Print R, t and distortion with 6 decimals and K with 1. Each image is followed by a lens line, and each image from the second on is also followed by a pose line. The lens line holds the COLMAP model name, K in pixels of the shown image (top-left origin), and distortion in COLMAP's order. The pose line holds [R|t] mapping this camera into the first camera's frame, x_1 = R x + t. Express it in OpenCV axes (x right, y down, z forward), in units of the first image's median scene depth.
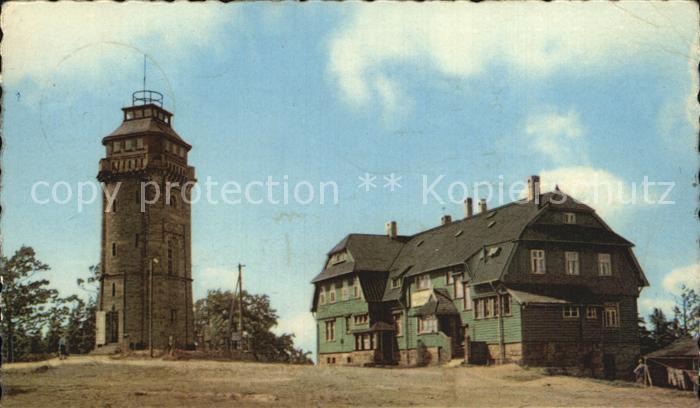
lens RADIAL K [[903.8, 0, 350.0], [0, 903.8, 204.0], [0, 0, 1]] dist [-0.015183, -0.028983]
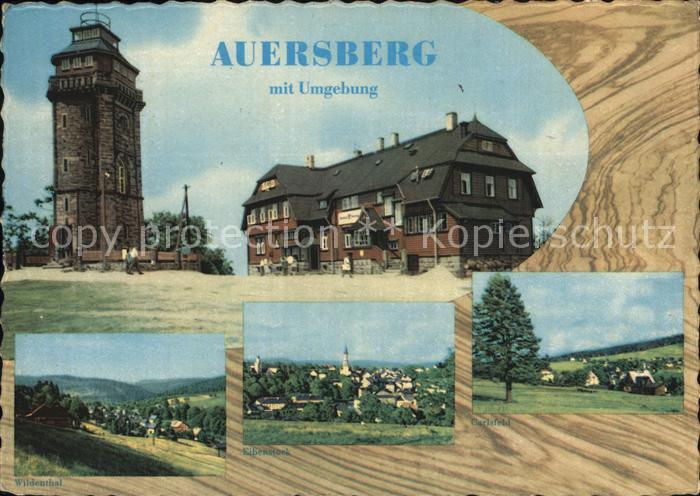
lens RADIAL K [[693.6, 0, 350.0], [0, 693.6, 248.0], [0, 0, 1]] dist [-0.012487, -0.023521]
pose [[0.991982, 0.002737, 0.126352, -0.033141], [-0.020482, 0.990030, 0.139358, 0.022842], [-0.124711, -0.140829, 0.982148, 0.145278]]
